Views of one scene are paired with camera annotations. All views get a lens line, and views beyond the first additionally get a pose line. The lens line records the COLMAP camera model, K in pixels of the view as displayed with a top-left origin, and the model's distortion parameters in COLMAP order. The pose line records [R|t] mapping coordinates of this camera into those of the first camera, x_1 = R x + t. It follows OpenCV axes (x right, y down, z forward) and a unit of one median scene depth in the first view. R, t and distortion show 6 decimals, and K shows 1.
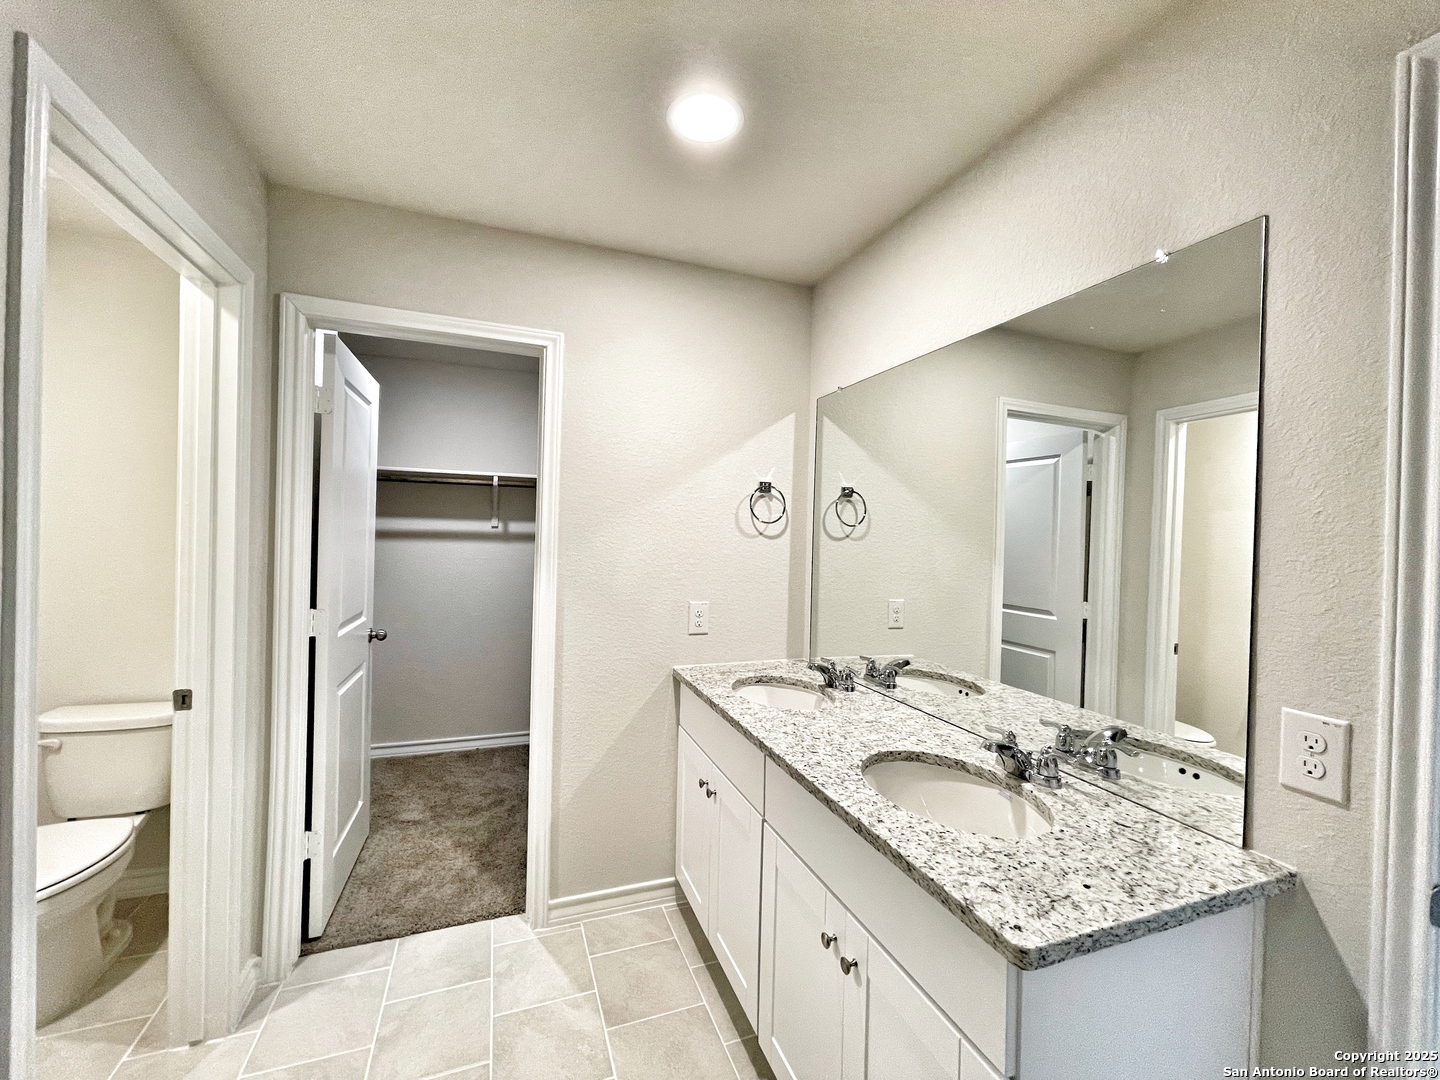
lens RADIAL K [[580.0, 0, 713.6], [0, 580.0, 539.4], [0, 0, 1]] dist [-0.006010, 0.001602]
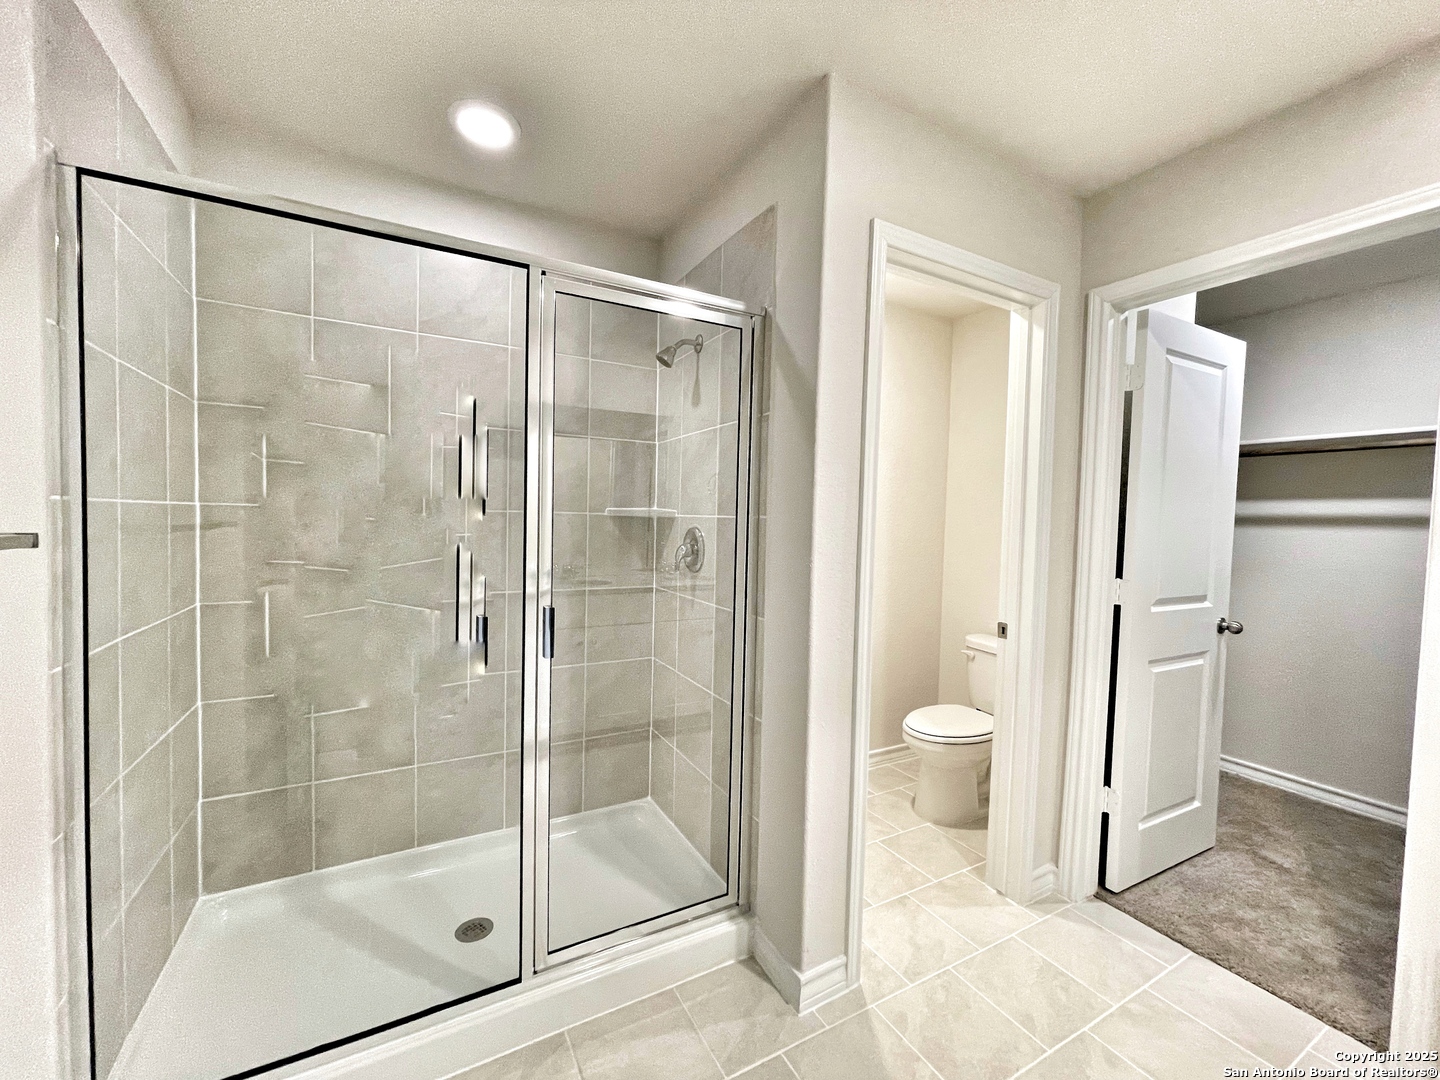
lens RADIAL K [[580.0, 0, 711.6], [0, 580.0, 541.8], [0, 0, 1]] dist [-0.006010, 0.001602]
pose [[0.139934, 0.019750, -0.989964, 0.226212], [-0.028168, 0.999476, 0.015958, 0.052742], [0.989760, 0.025652, 0.140417, 0.106305]]
